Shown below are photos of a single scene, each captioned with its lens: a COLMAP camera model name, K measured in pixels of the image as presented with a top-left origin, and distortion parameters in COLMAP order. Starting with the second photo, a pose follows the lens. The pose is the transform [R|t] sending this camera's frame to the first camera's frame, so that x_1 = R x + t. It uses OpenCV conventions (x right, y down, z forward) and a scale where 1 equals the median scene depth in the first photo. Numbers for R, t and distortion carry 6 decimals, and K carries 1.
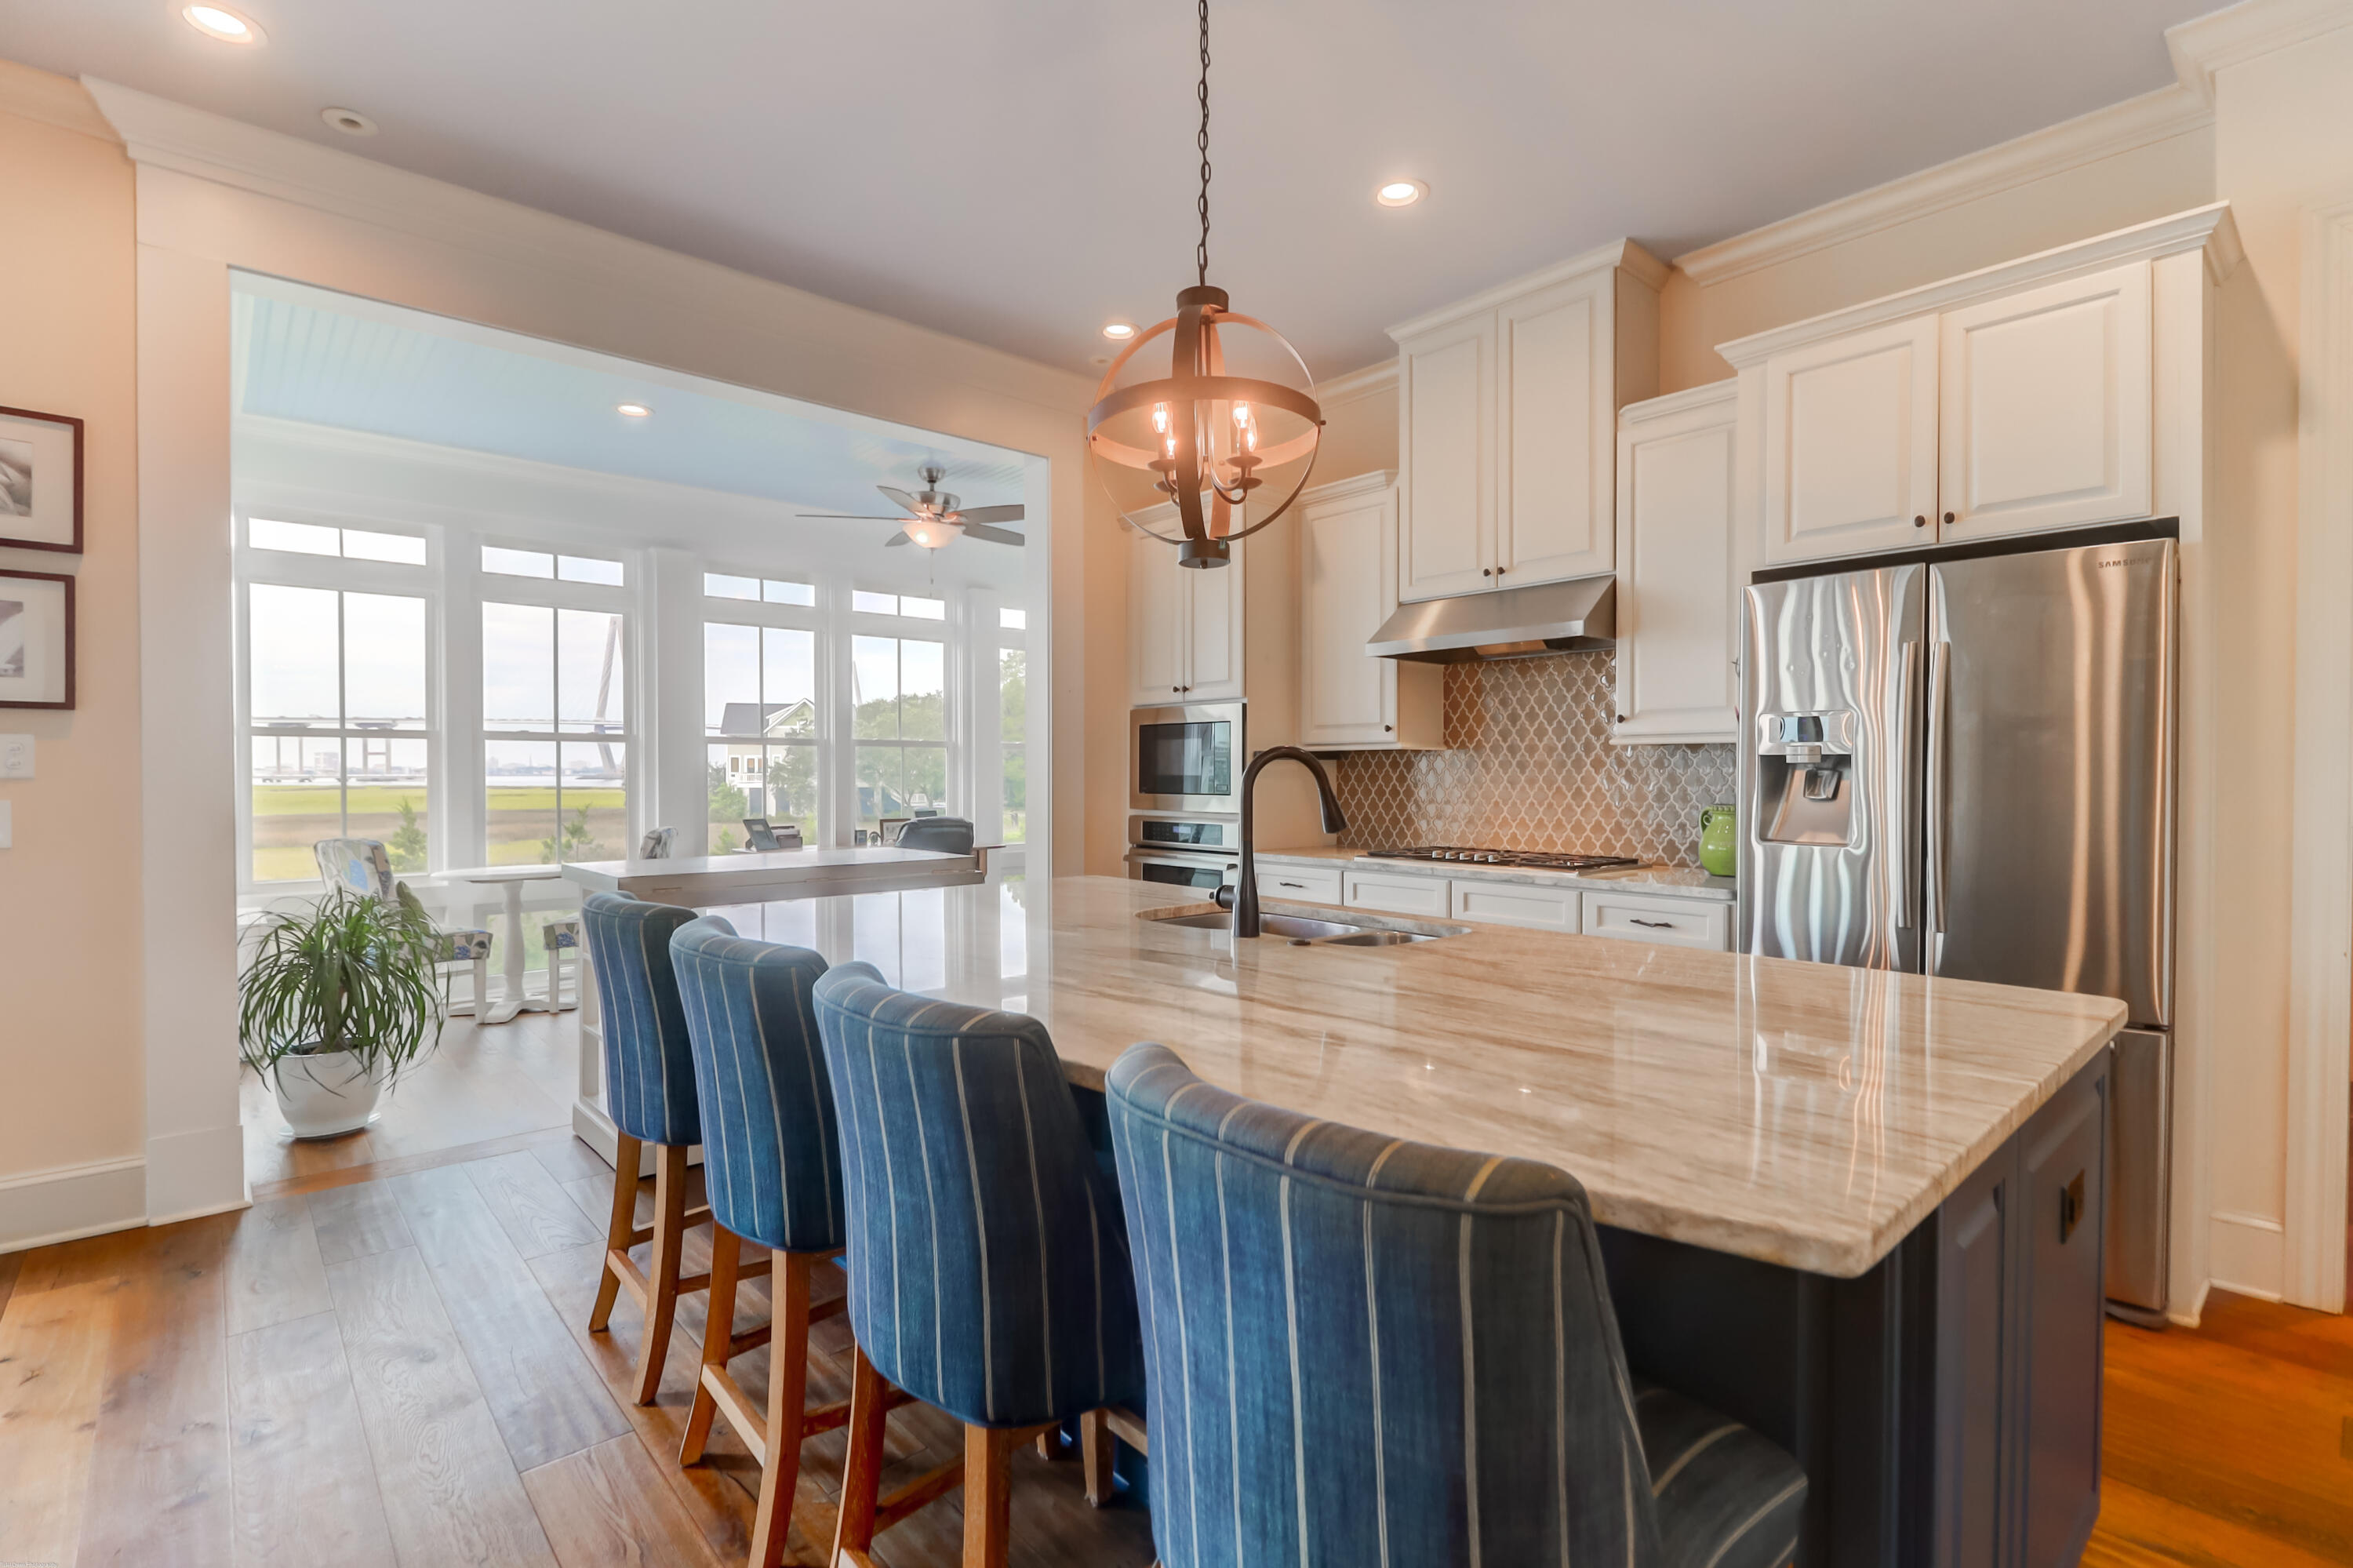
lens RADIAL K [[1077.9, 0, 1183.4], [0, 1077.9, 785.4], [0, 0, 1]] dist [0.008905, -0.007305]
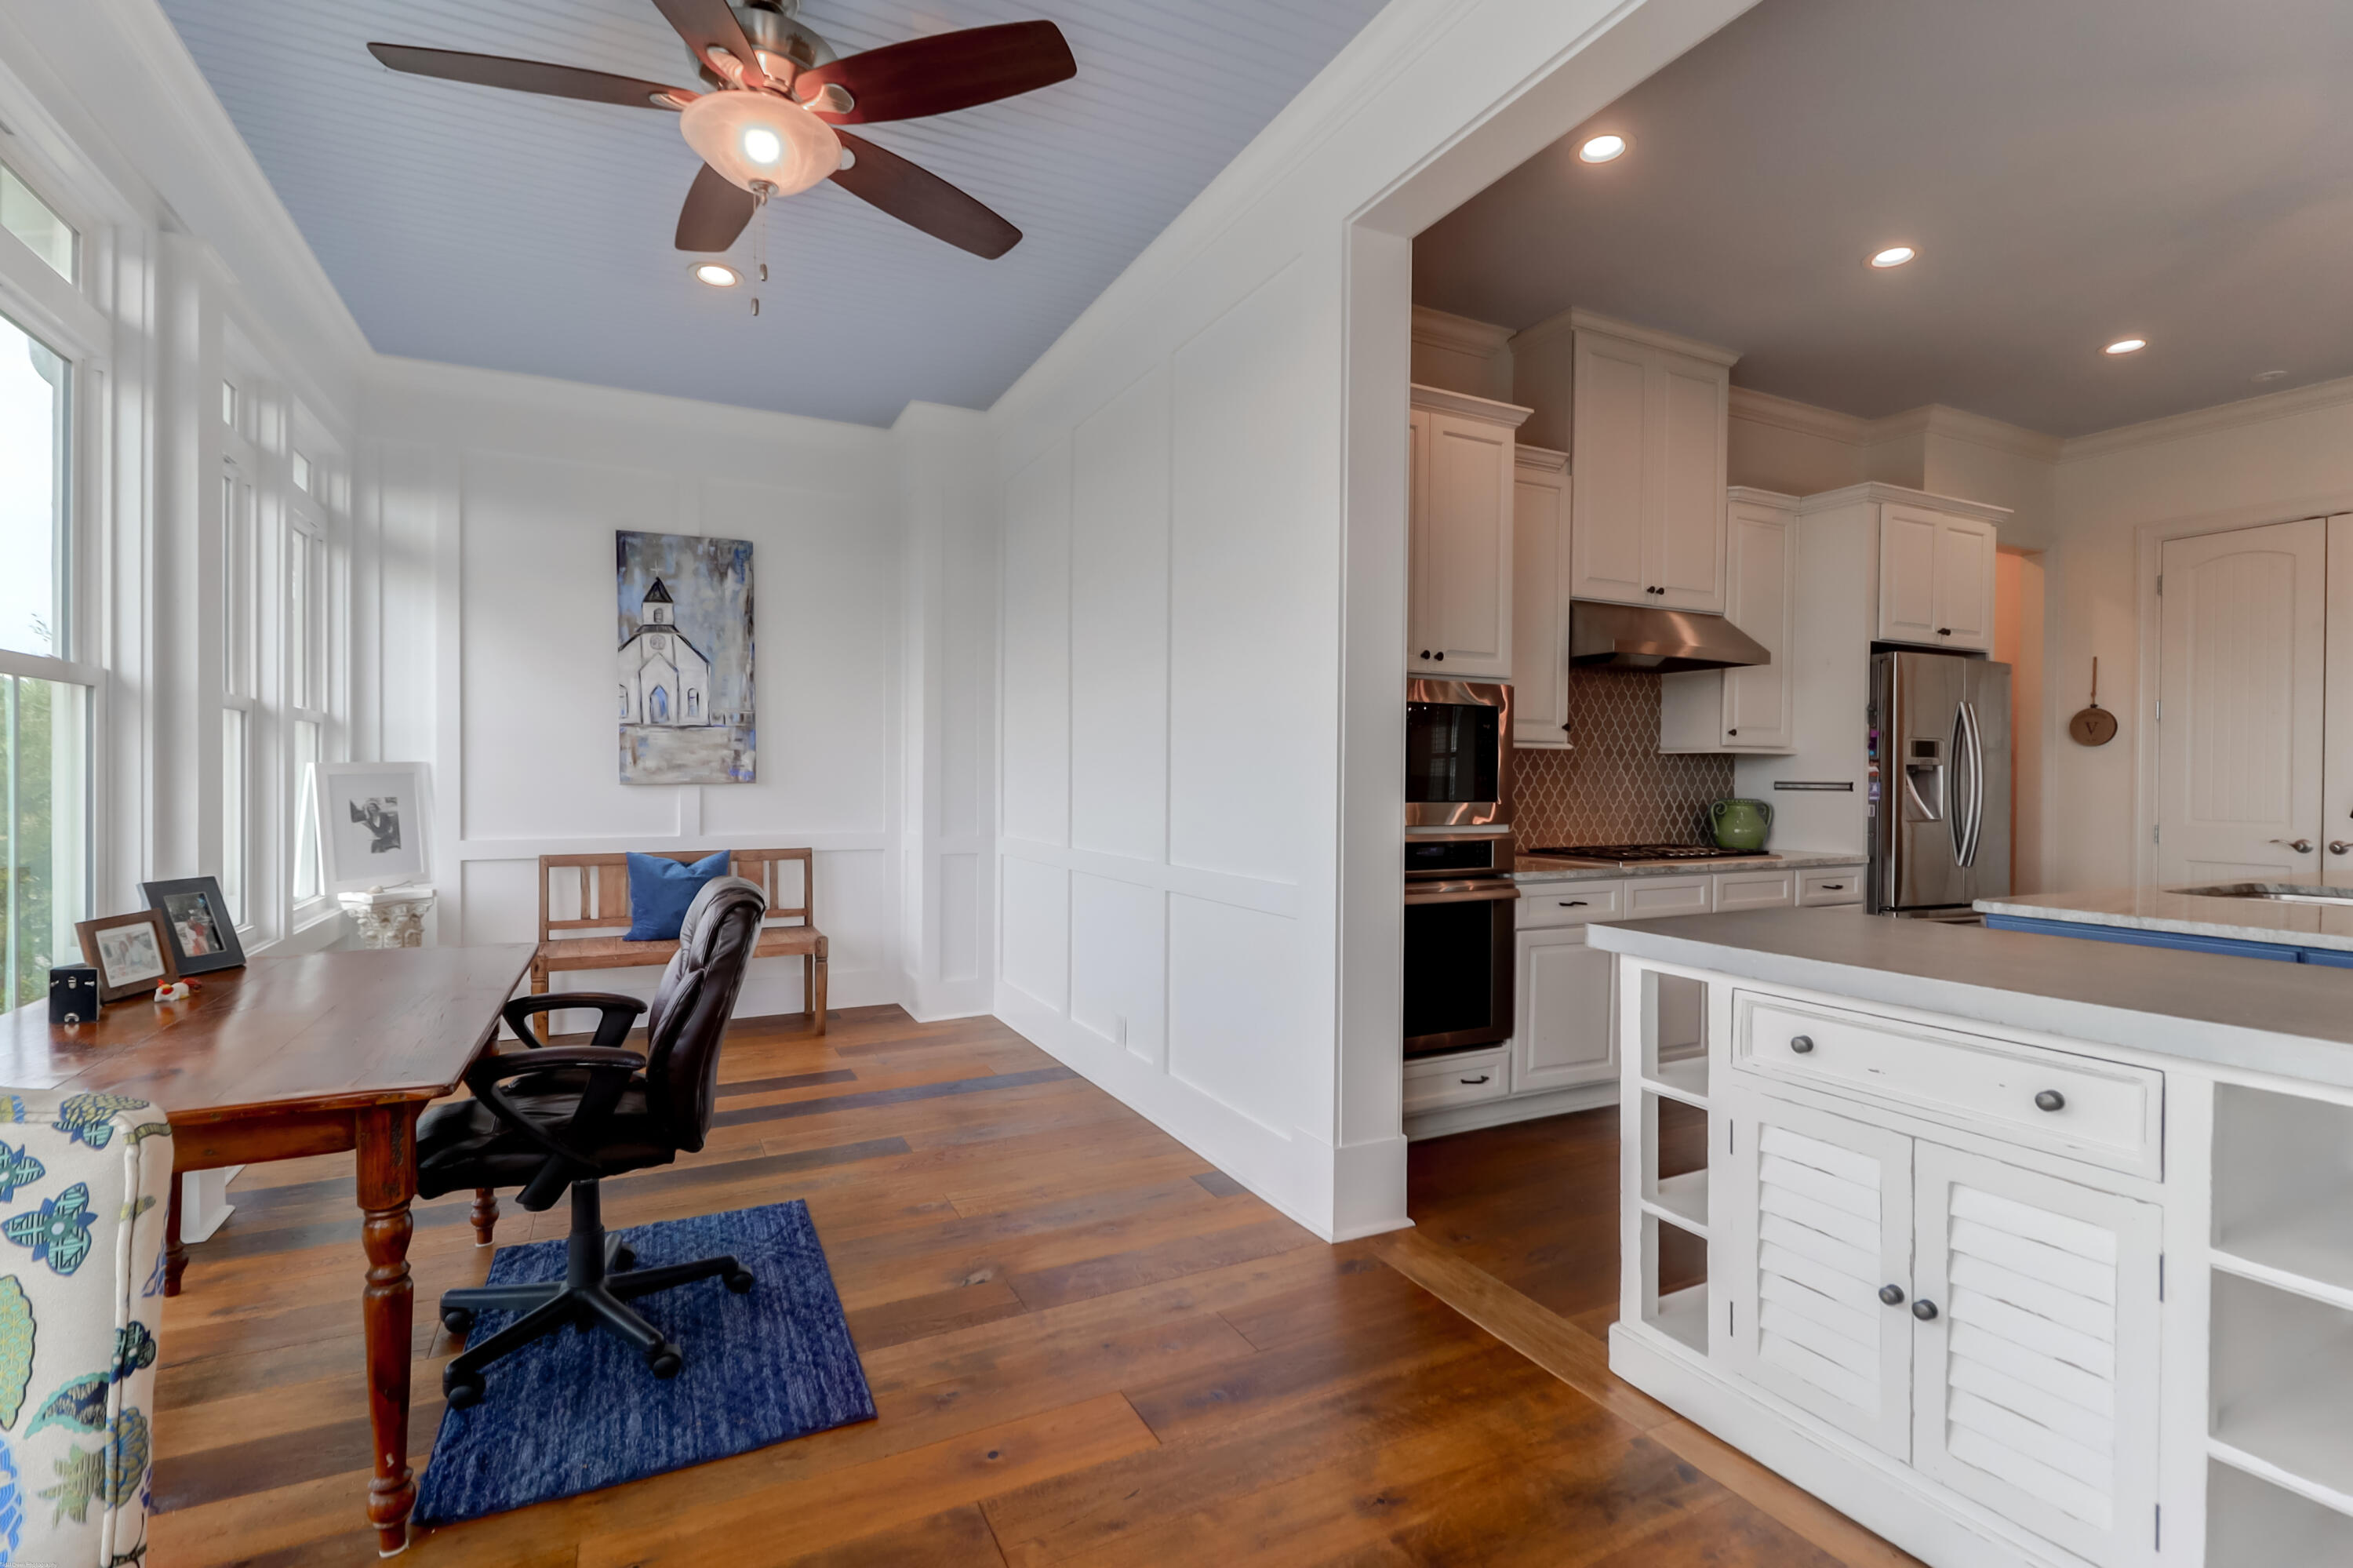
lens RADIAL K [[1077.9, 0, 1178.1], [0, 1077.9, 779.0], [0, 0, 1]] dist [0.008905, -0.007305]
pose [[0.256780, -0.001891, 0.966468, -0.832021], [0.004780, 0.999988, 0.000687, -0.009631], [-0.966458, 0.004443, 0.256786, 1.100534]]
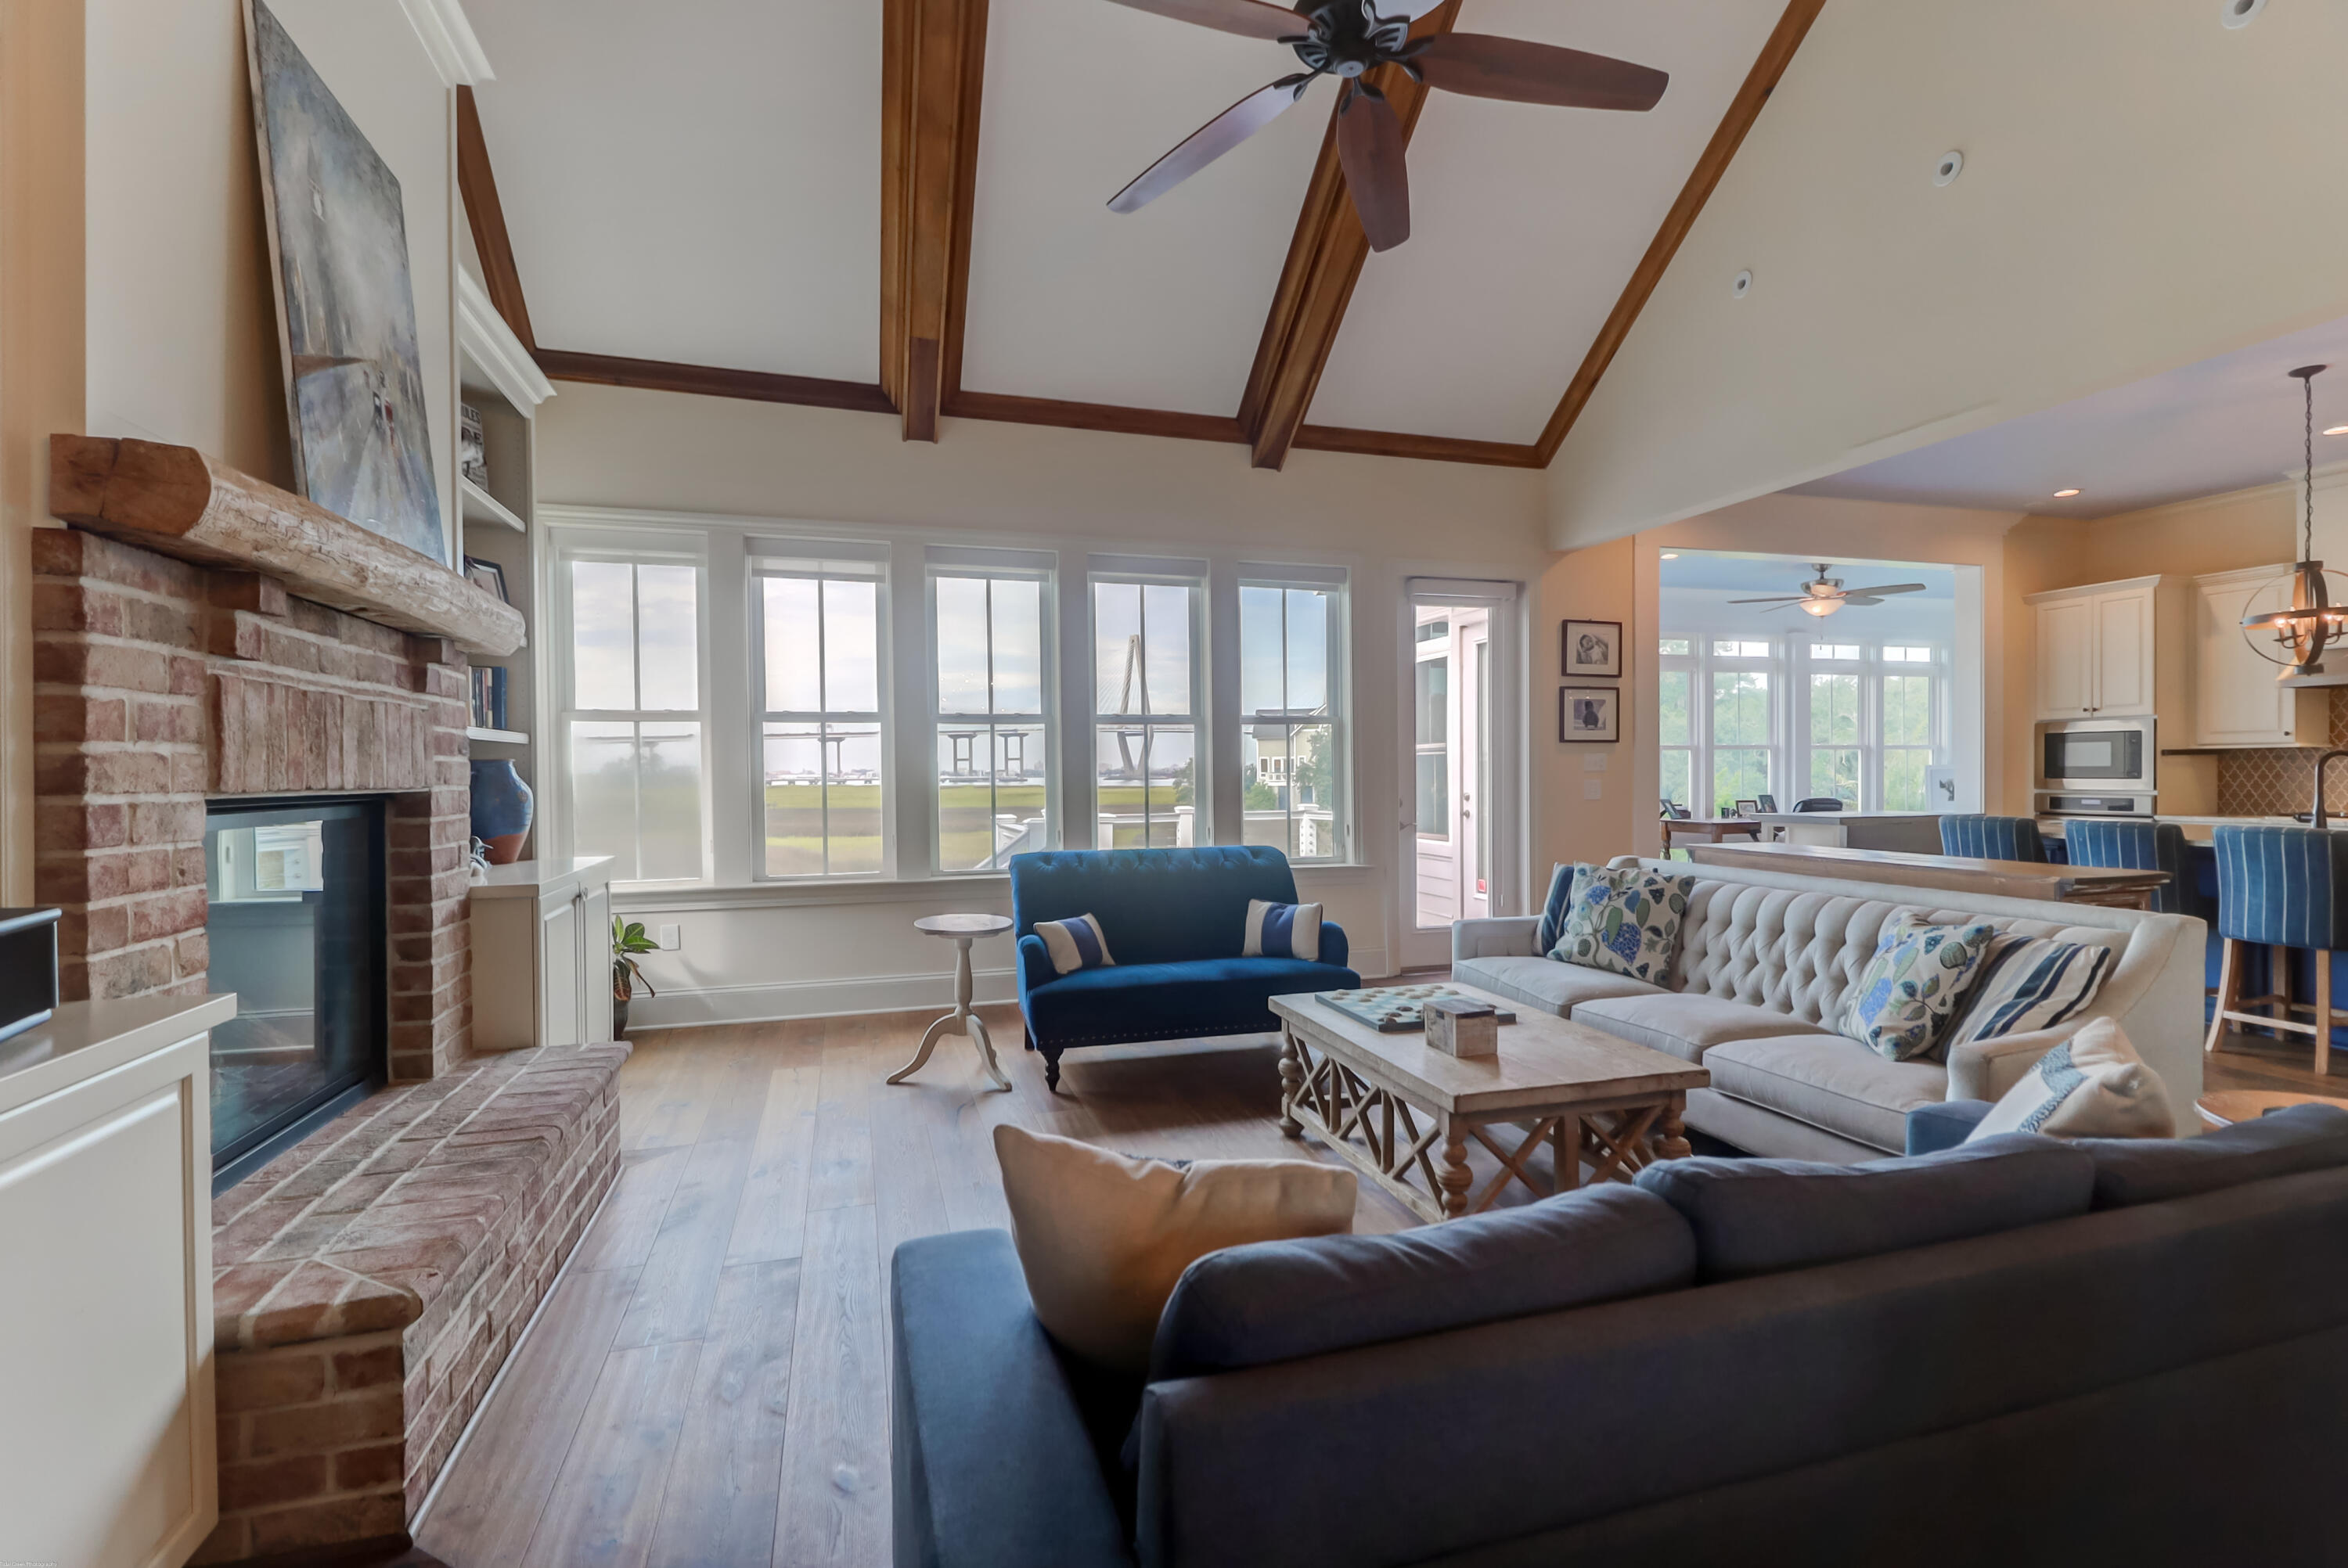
lens RADIAL K [[1075.4, 0, 1174.7], [0, 1075.4, 790.0], [0, 0, 1]] dist [0.008905, -0.007305]
pose [[0.903615, -0.001441, -0.428343, -0.578462], [0.003936, 0.999980, 0.004939, 0.013190], [0.428328, -0.006149, 0.903603, -1.045535]]
